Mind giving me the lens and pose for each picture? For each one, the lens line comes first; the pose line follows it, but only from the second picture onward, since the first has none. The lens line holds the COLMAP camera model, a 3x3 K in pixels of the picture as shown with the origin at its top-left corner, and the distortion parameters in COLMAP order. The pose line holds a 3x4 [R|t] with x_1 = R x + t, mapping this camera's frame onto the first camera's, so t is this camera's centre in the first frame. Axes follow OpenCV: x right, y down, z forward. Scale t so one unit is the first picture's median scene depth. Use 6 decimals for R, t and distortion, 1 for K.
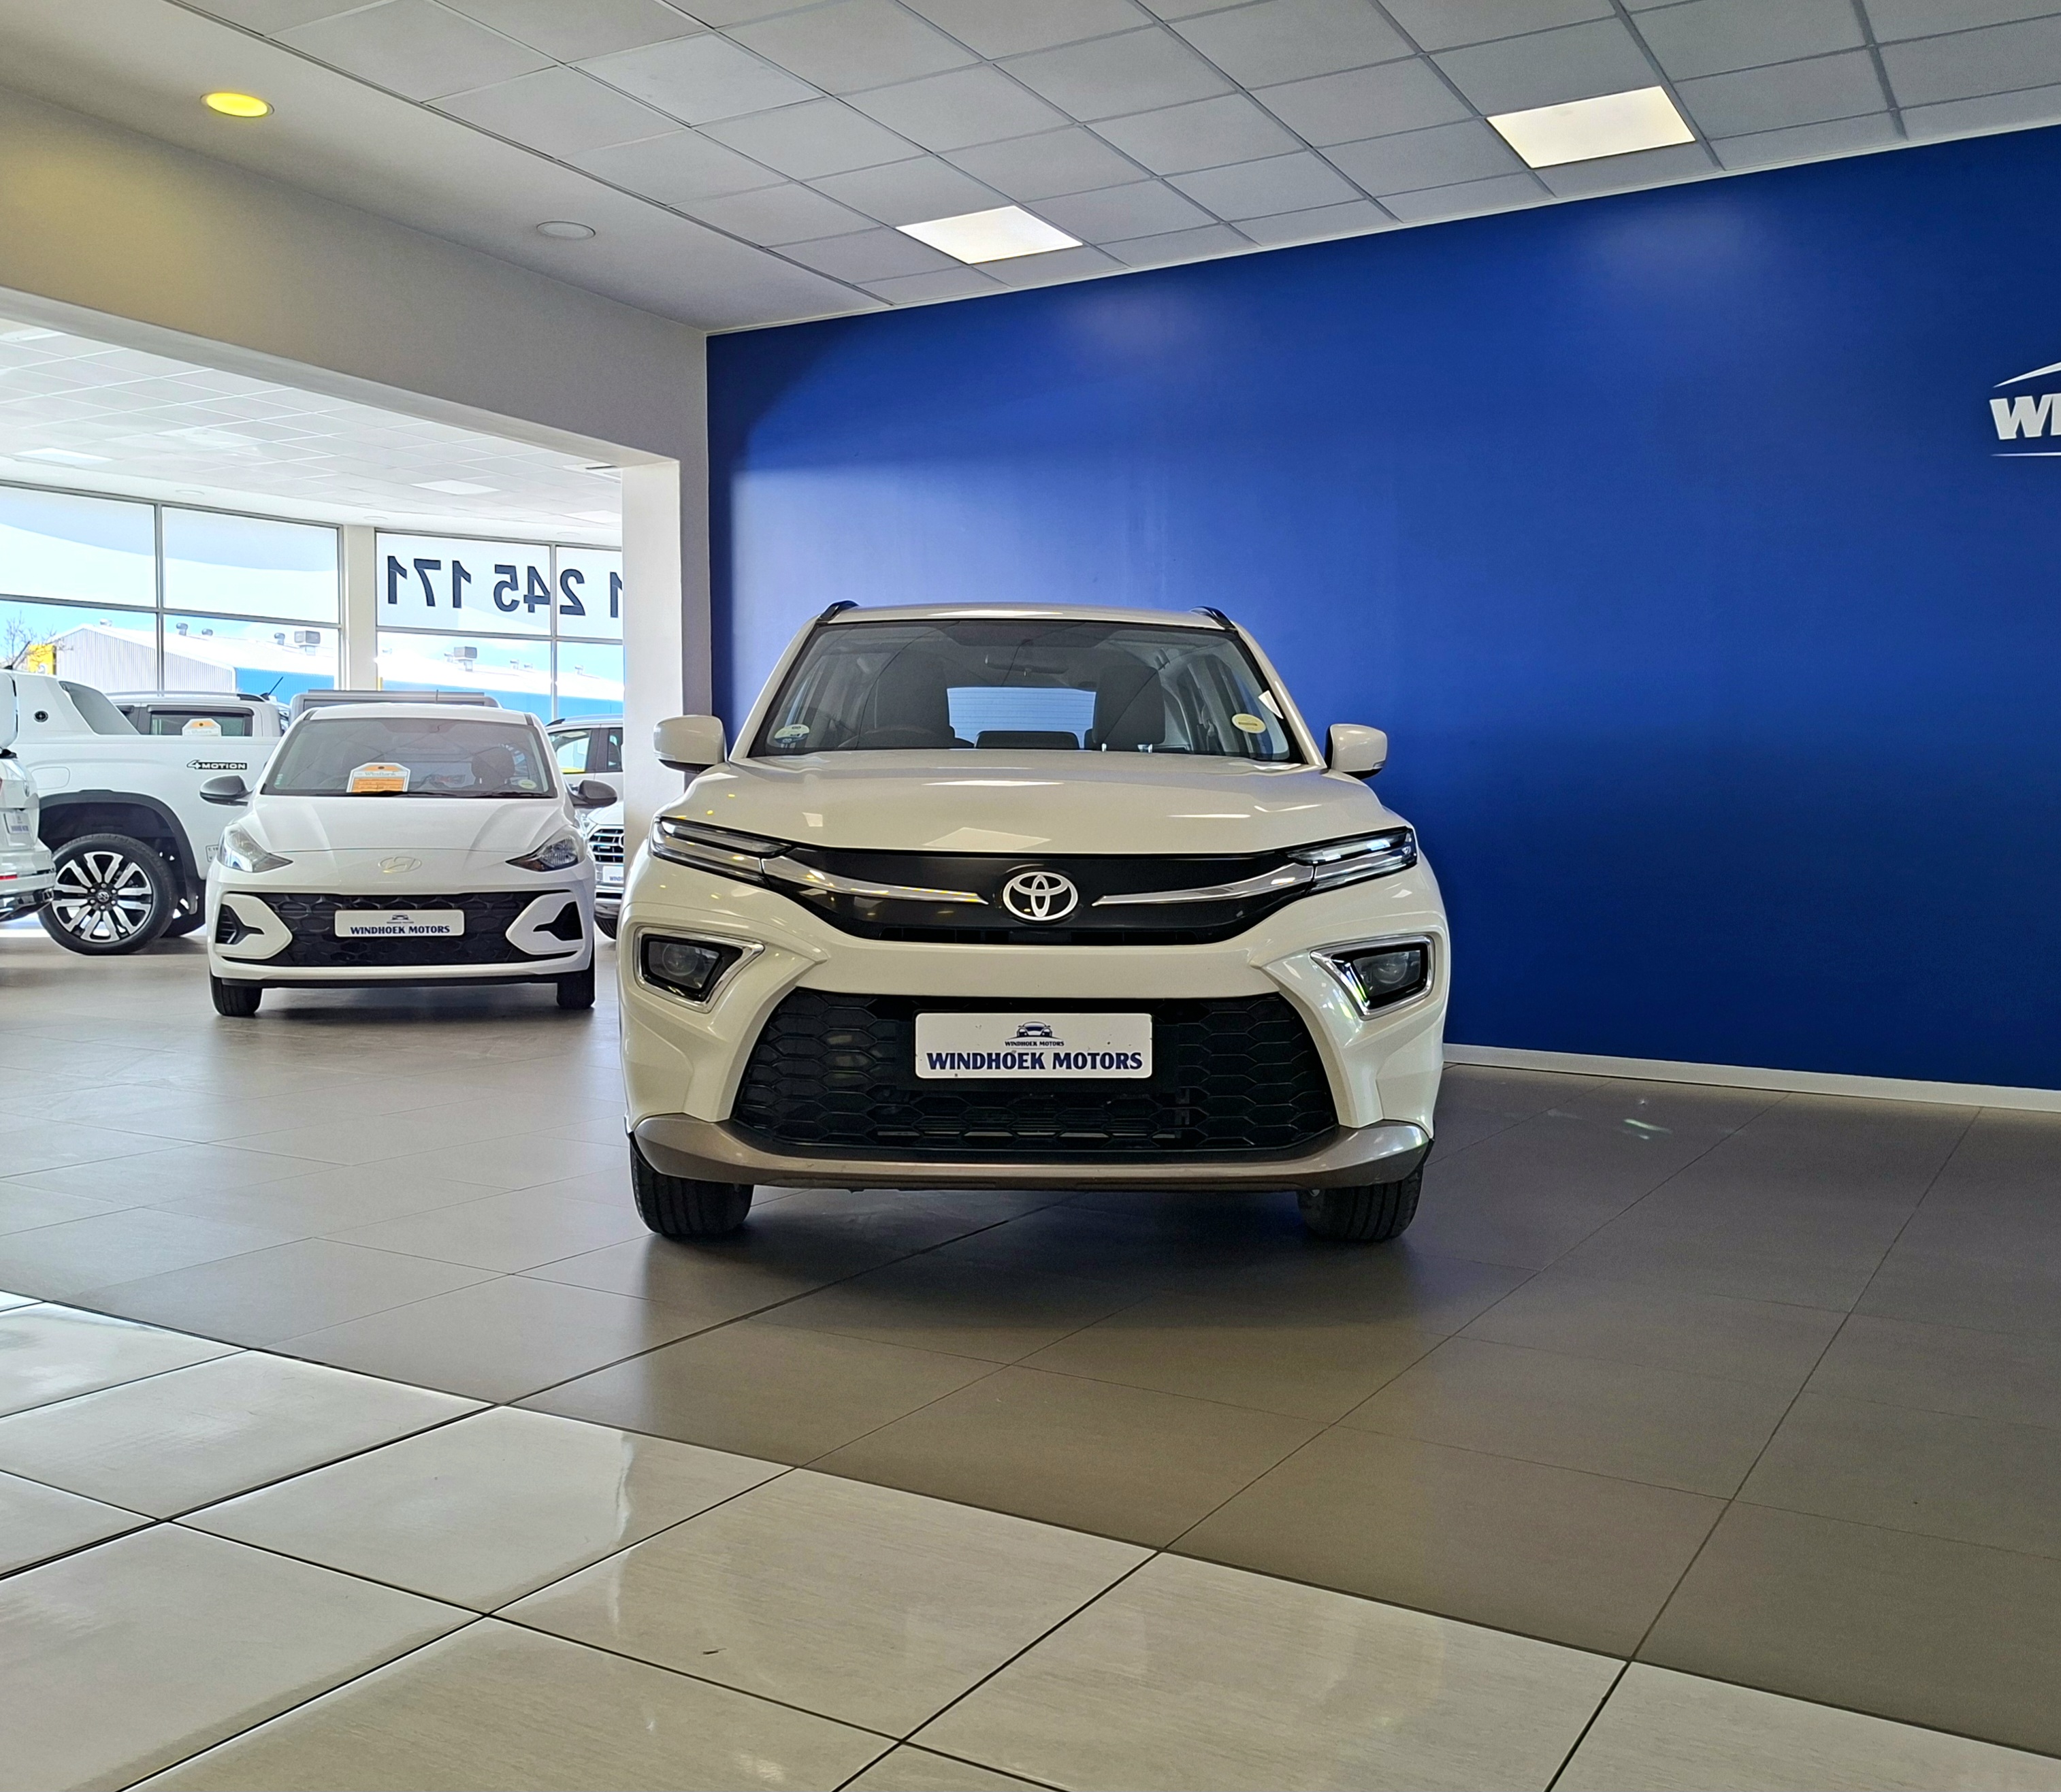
lens RADIAL K [[1919.2, 0, 966.6], [0, 1919.2, 794.6], [0, 0, 1]] dist [0.142612, -0.267683]
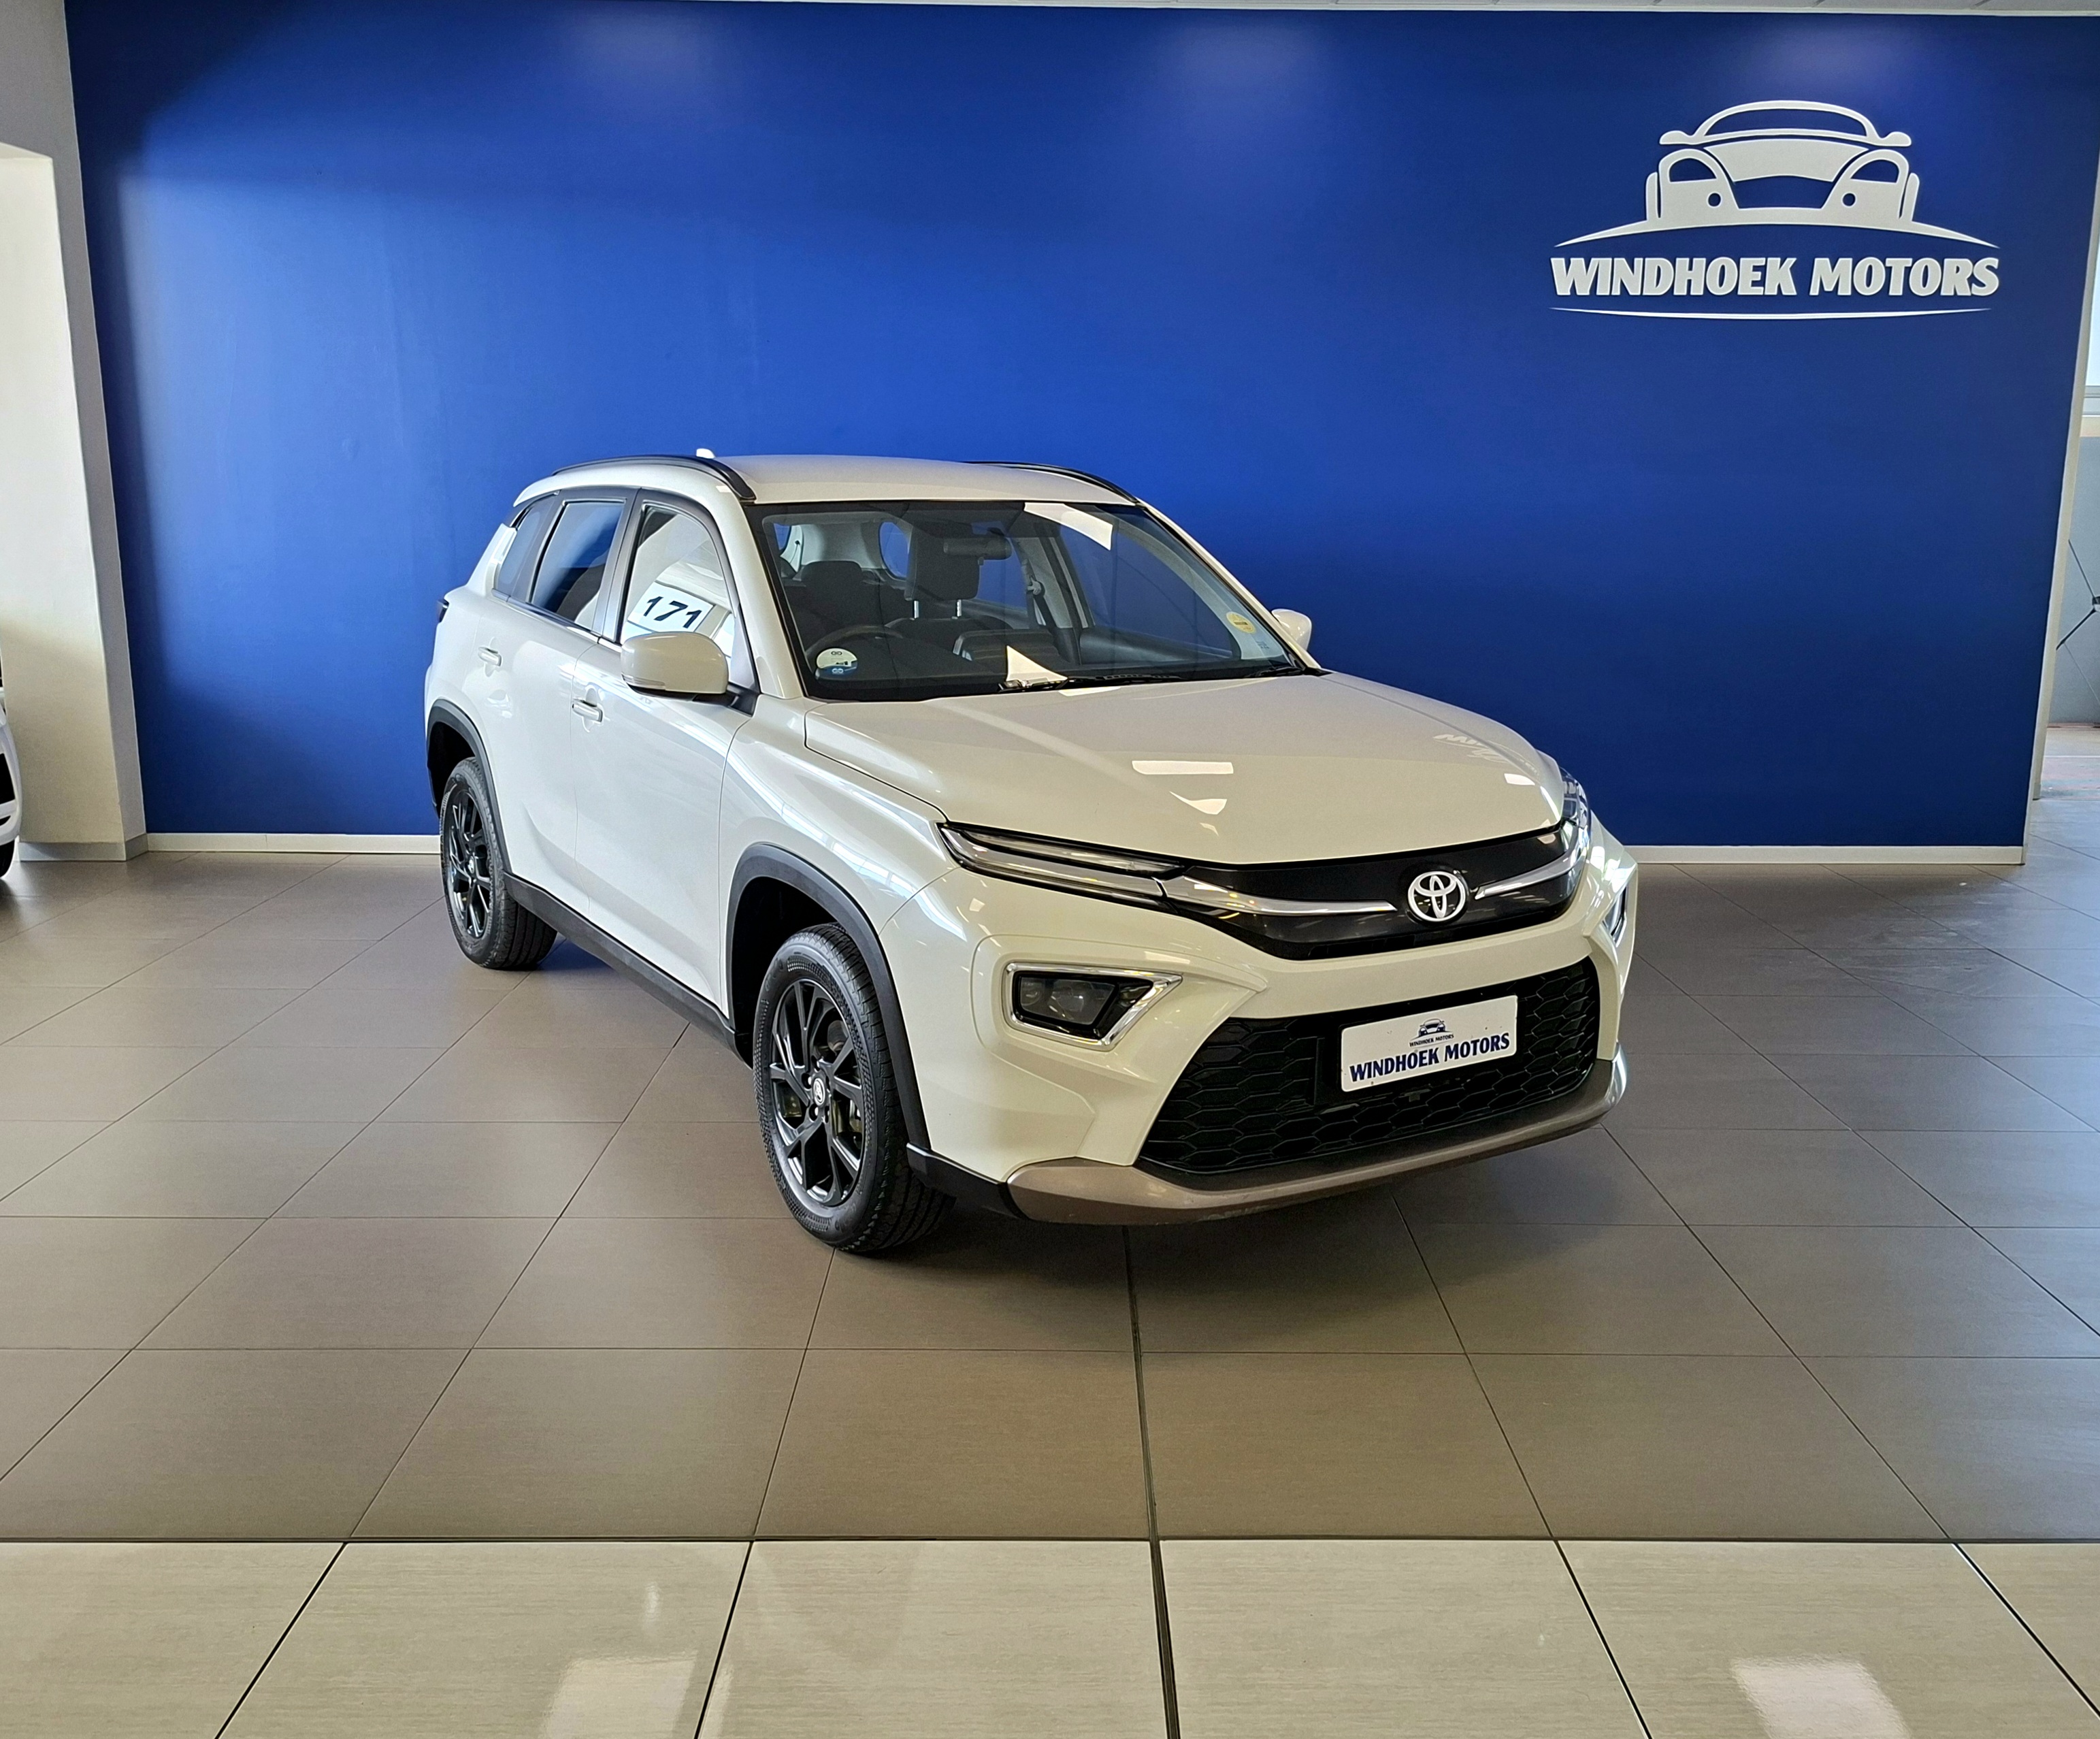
lens RADIAL K [[1927.9, 0, 1050.0], [0, 1927.9, 869.5], [0, 0, 1]] dist [-0.000325, -0.089005]
pose [[0.852536, -0.108238, 0.511339, -0.640795], [-0.005387, 0.976451, 0.215672, -0.174664], [-0.522641, -0.186623, 0.831876, 0.278084]]
